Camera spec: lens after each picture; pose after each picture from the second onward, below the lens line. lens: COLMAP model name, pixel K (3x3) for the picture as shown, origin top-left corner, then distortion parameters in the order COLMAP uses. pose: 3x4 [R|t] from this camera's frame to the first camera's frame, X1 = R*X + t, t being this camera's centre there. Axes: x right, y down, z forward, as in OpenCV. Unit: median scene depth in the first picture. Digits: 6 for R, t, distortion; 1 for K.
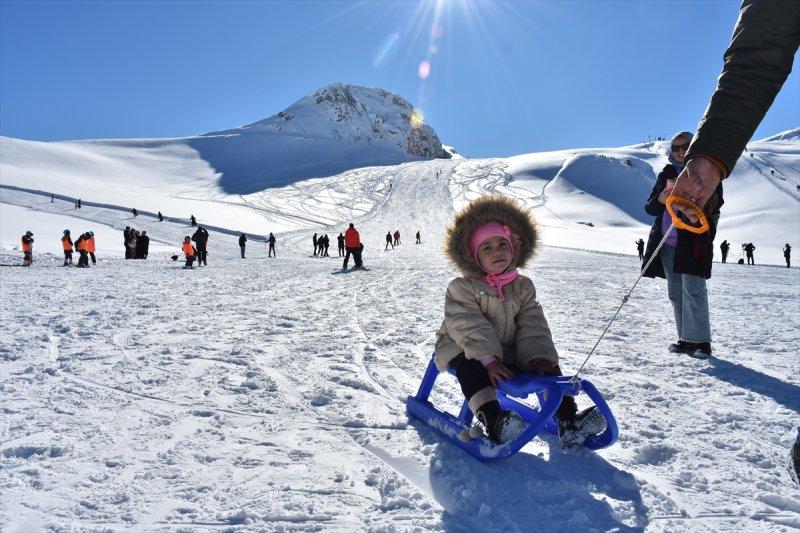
lens RADIAL K [[642.5, 0, 393.1], [0, 642.5, 260.9], [0, 0, 1]] dist [-0.141755, 0.086743]
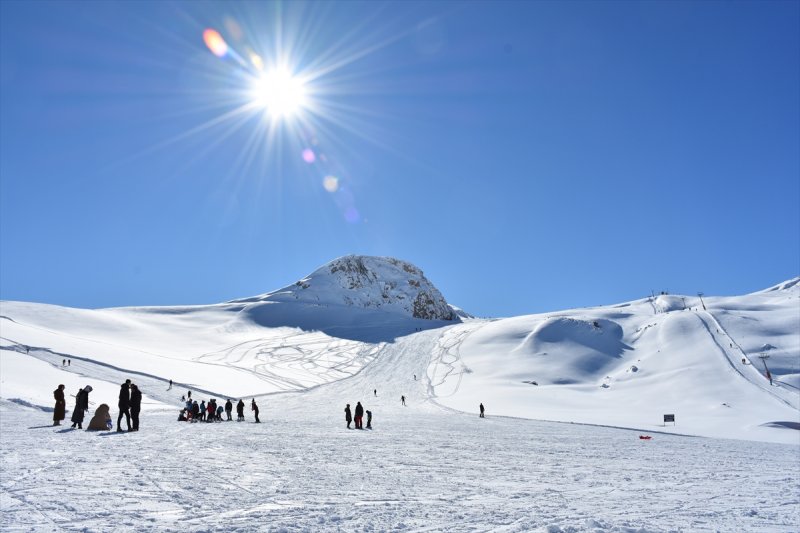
lens RADIAL K [[642.5, 0, 395.0], [0, 642.5, 270.7], [0, 0, 1]] dist [-0.141755, 0.086743]
pose [[0.998458, -0.017805, -0.052571, 0.072492], [0.005701, 0.975040, -0.221958, -0.000030], [0.055211, 0.221316, 0.973638, -0.136859]]
